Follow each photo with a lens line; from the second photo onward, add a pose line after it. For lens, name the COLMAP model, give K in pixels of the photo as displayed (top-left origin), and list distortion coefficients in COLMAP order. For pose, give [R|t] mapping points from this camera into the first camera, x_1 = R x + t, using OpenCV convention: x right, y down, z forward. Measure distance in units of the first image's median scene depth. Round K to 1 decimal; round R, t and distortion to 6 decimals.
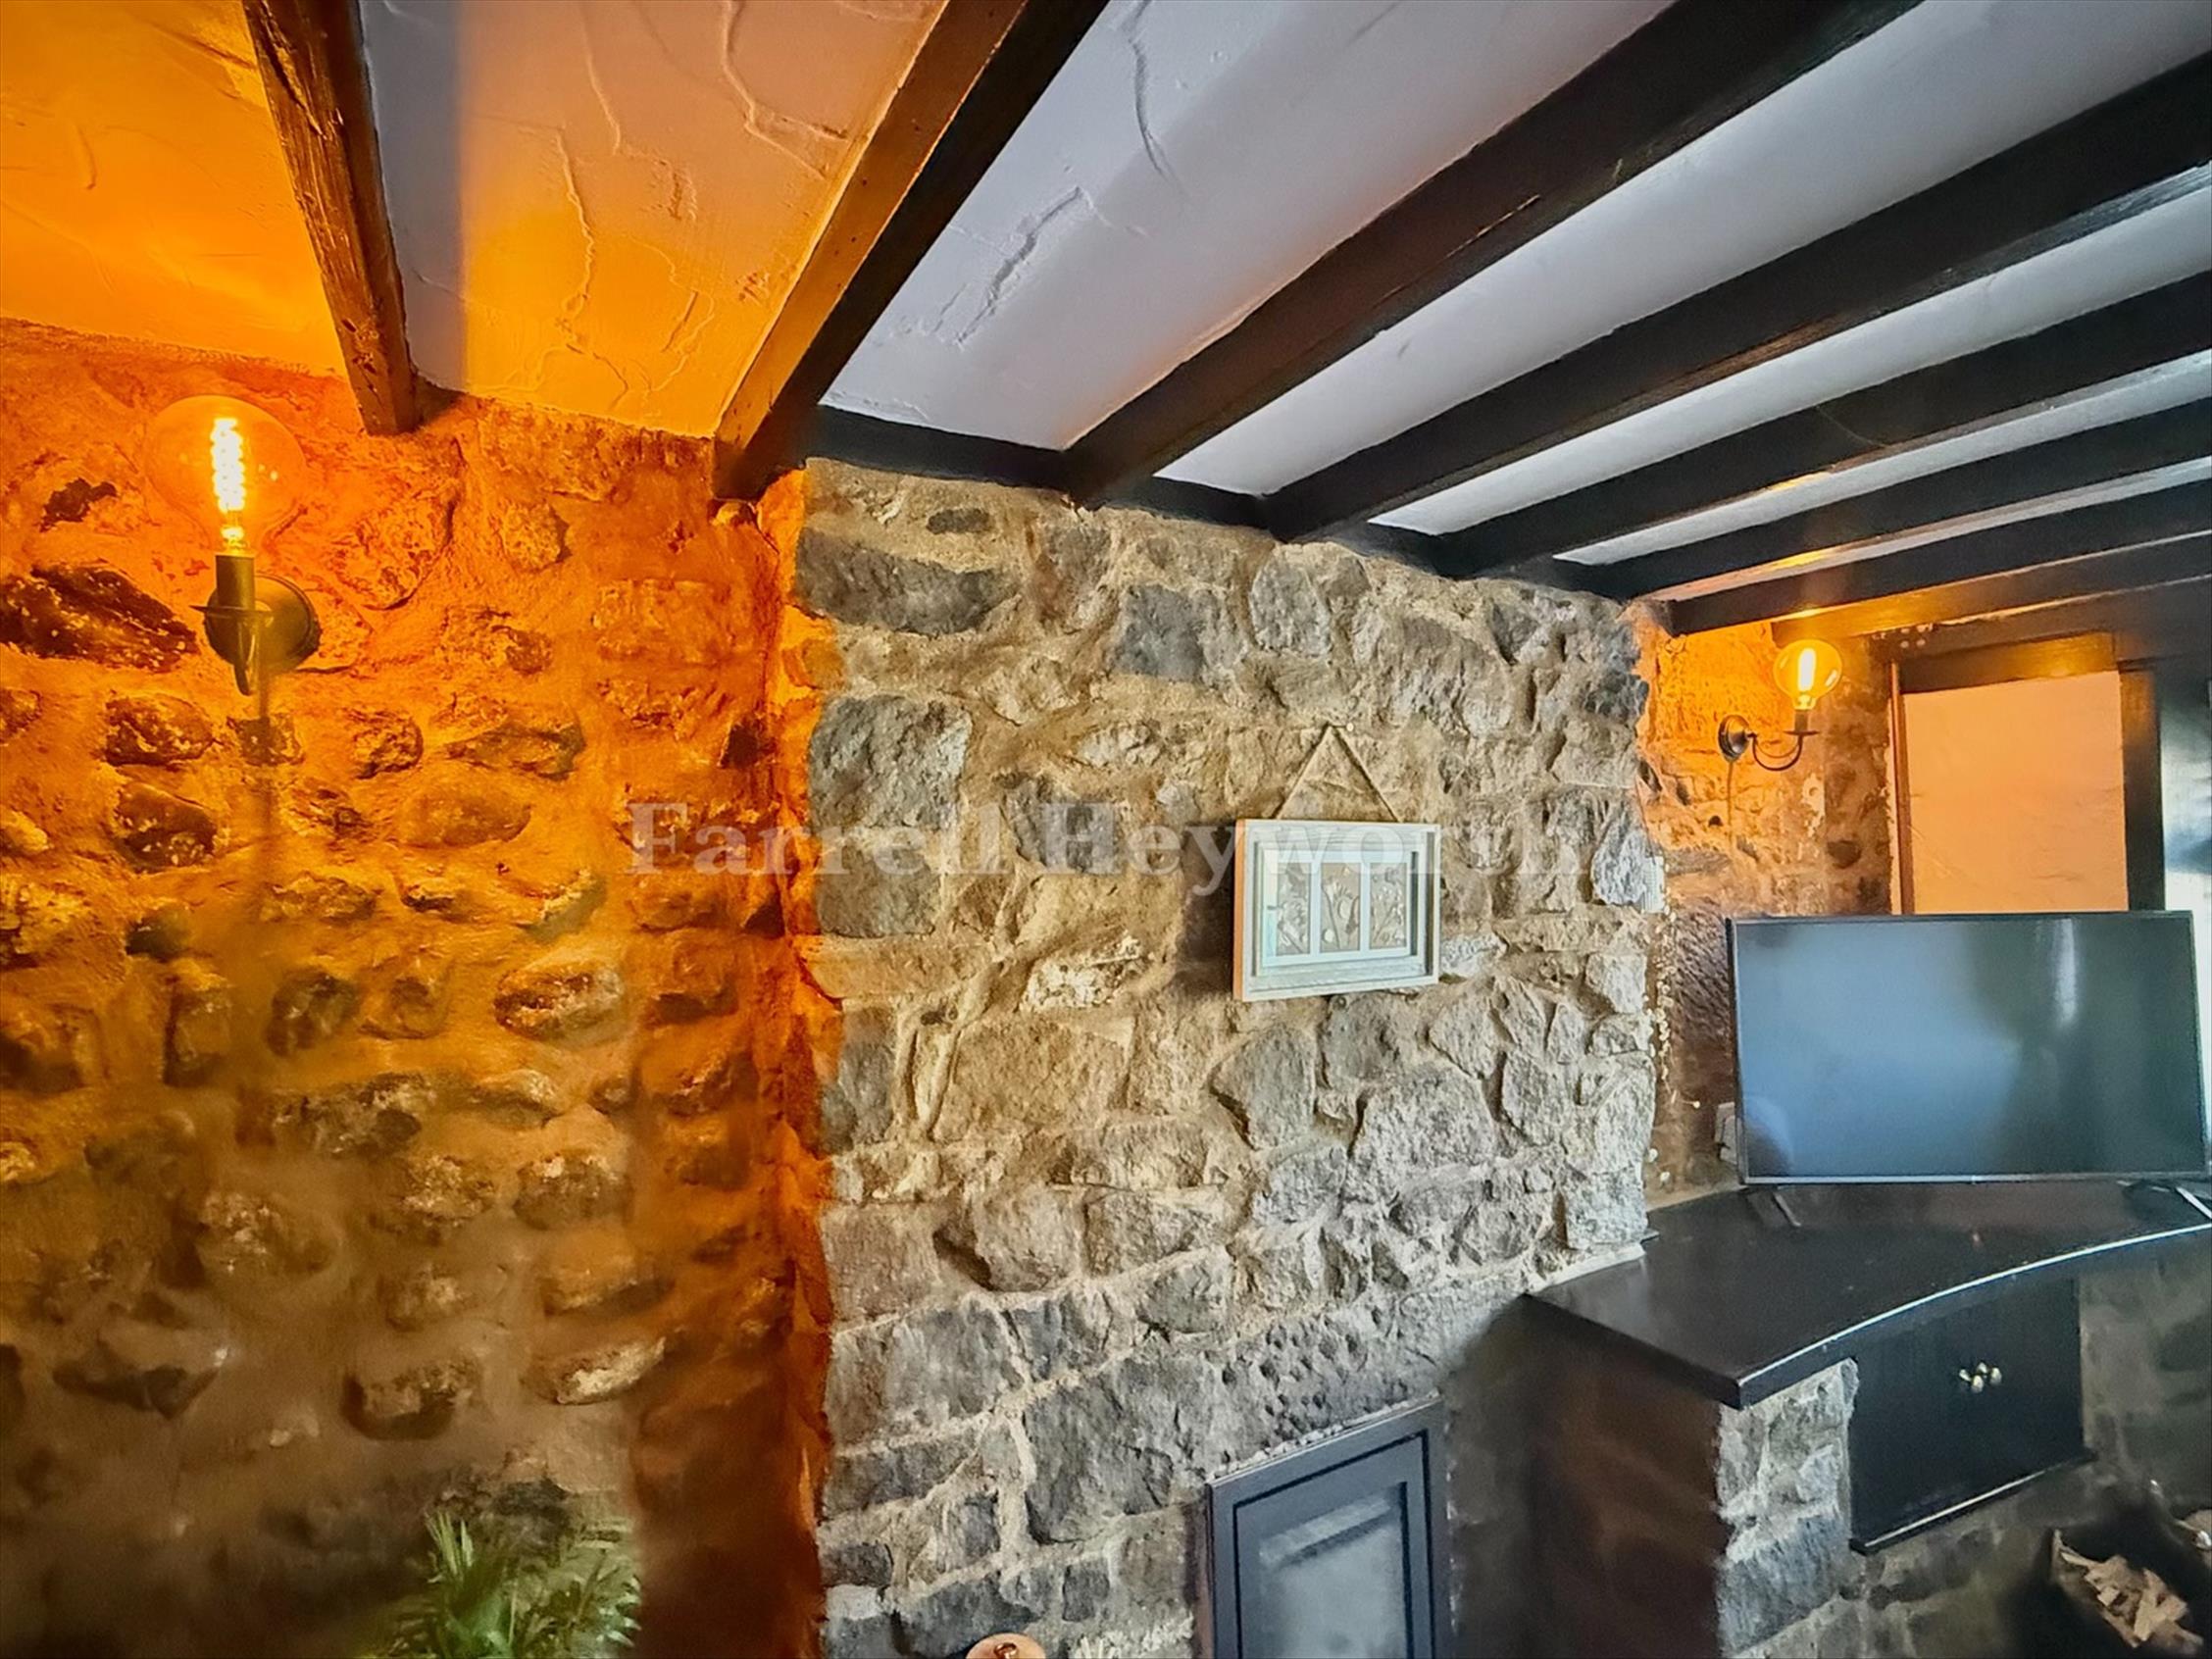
lens RADIAL K [[1095.3, 0, 1106.6], [0, 1095.3, 832.6], [0, 0, 1]] dist [-0.000245, 0.002201]
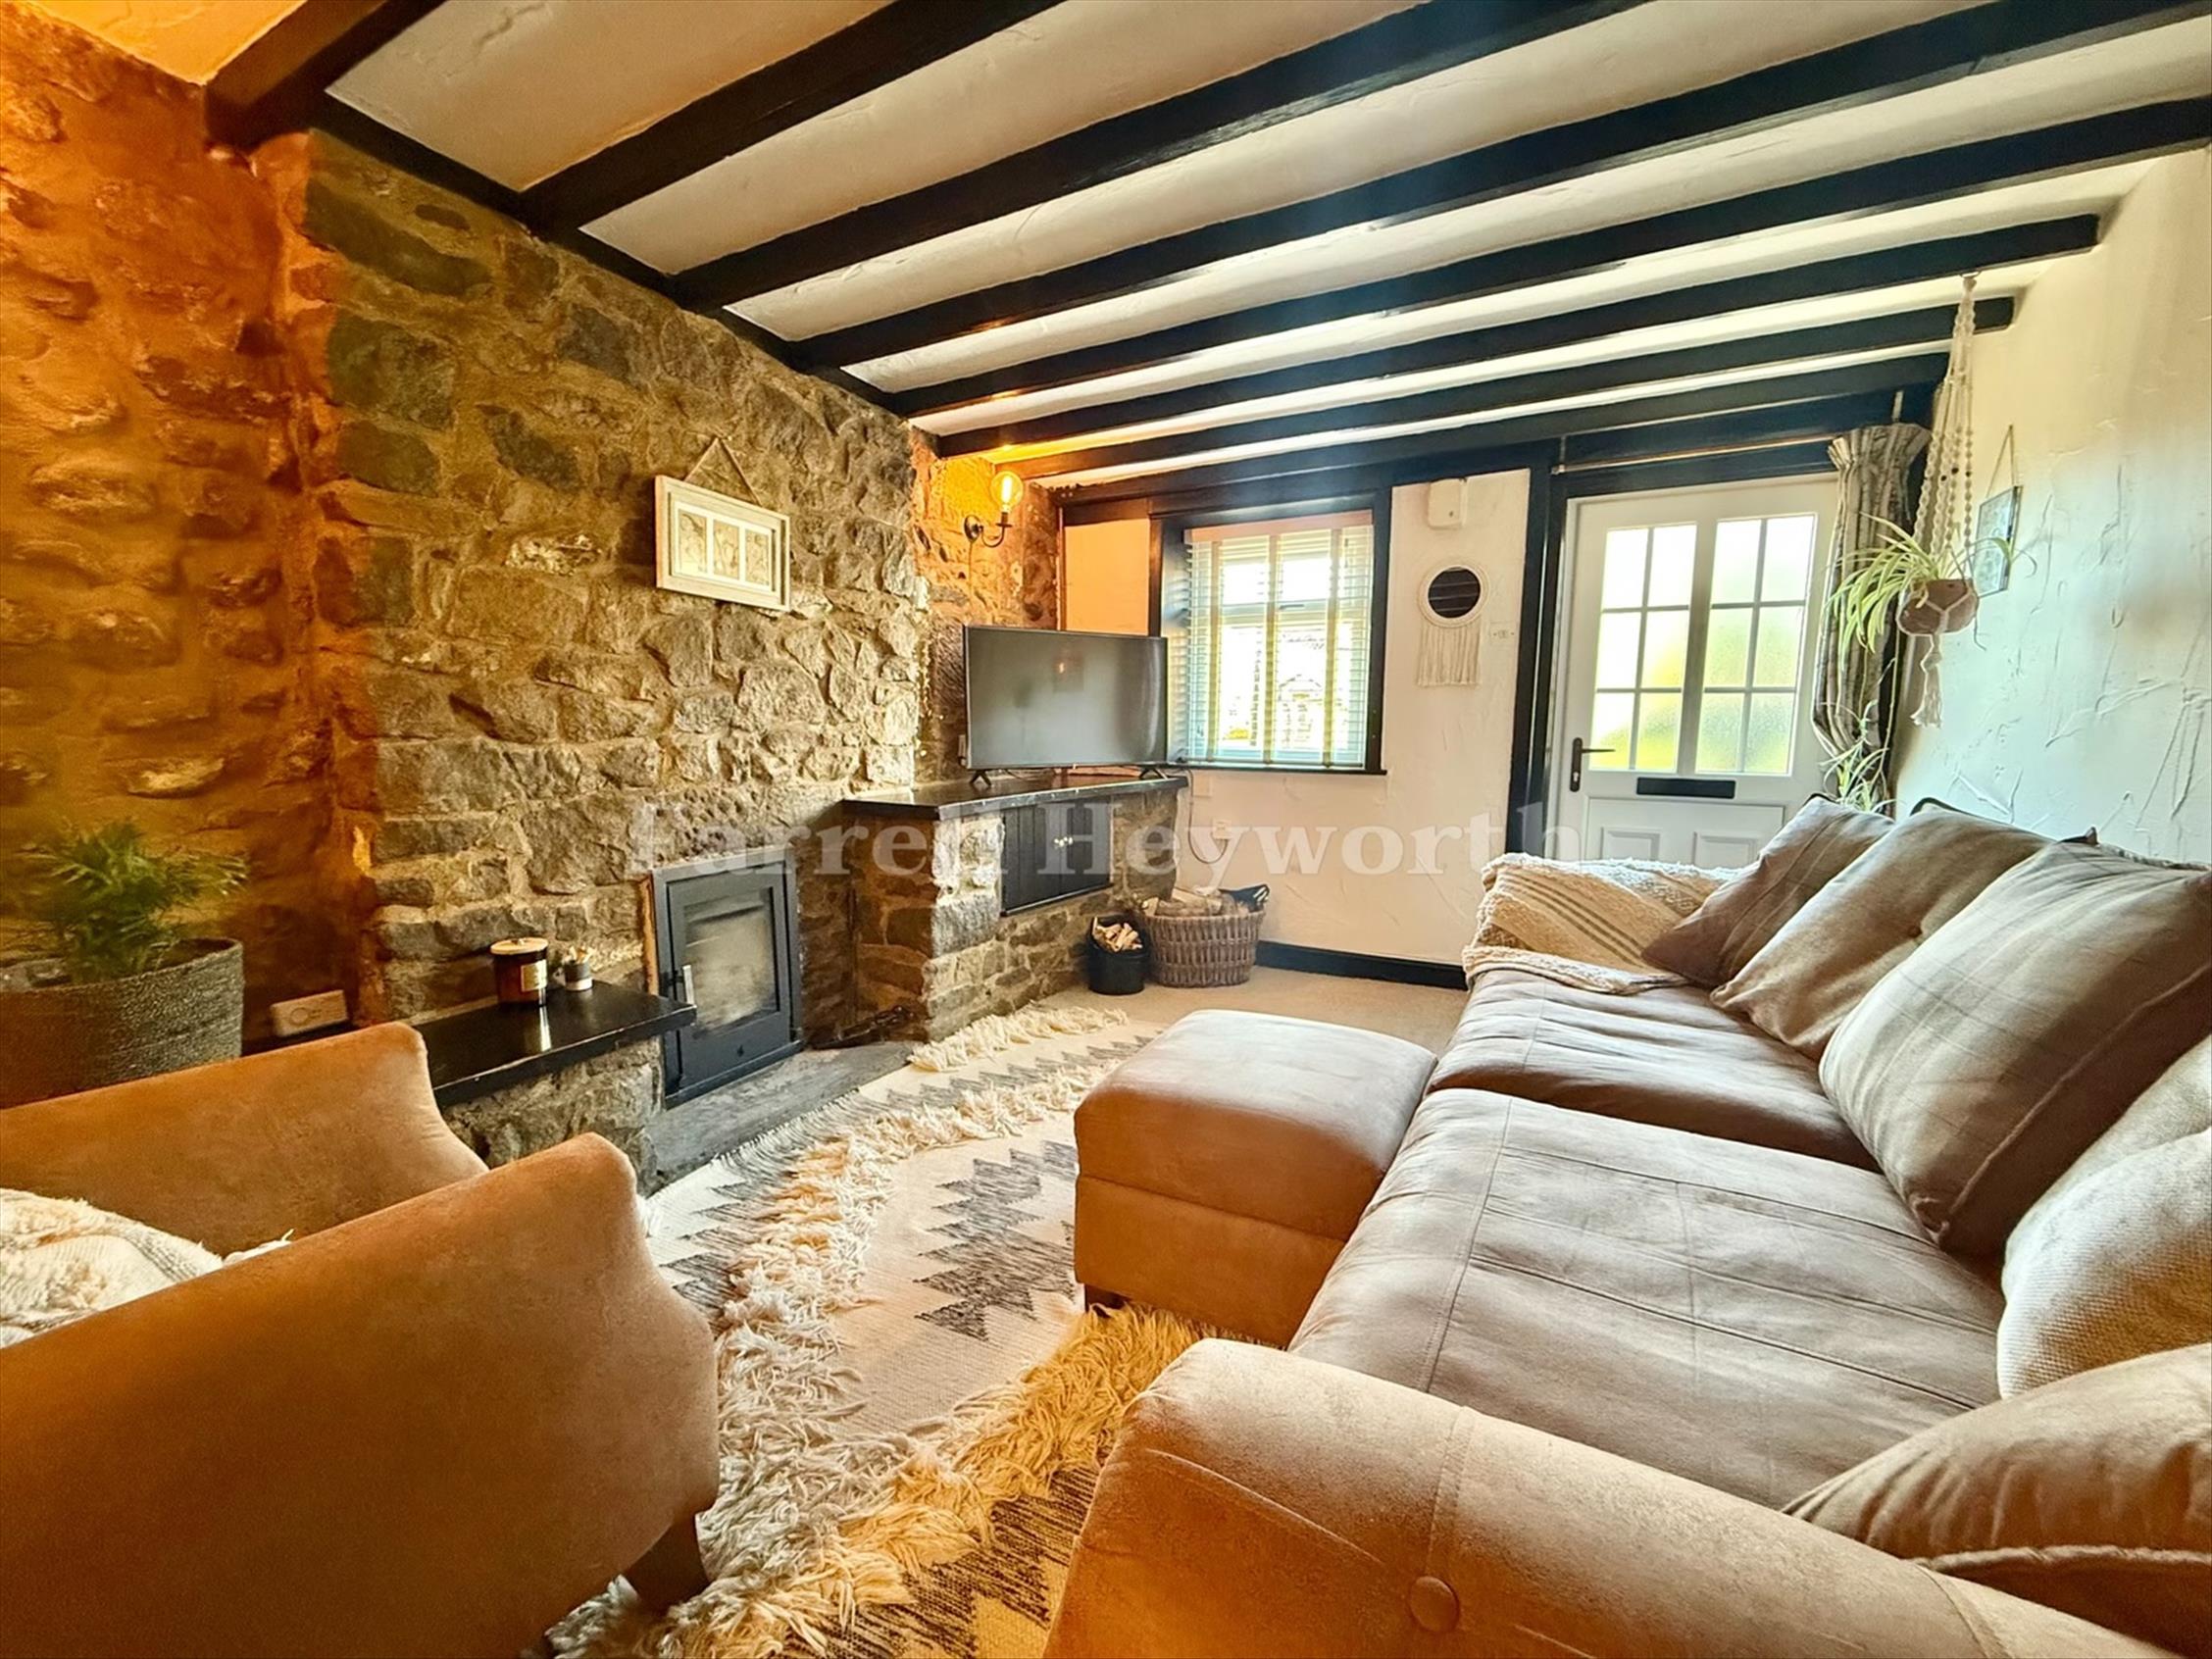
lens RADIAL K [[880.4, 0, 1091.6], [0, 880.4, 832.2], [0, 0, 1]] dist [0.000759, -0.000450]
pose [[0.844497, -0.041363, 0.533961, -0.057960], [-0.027442, 0.992361, 0.120273, 0.354900], [-0.534857, -0.116223, 0.836911, -0.533240]]
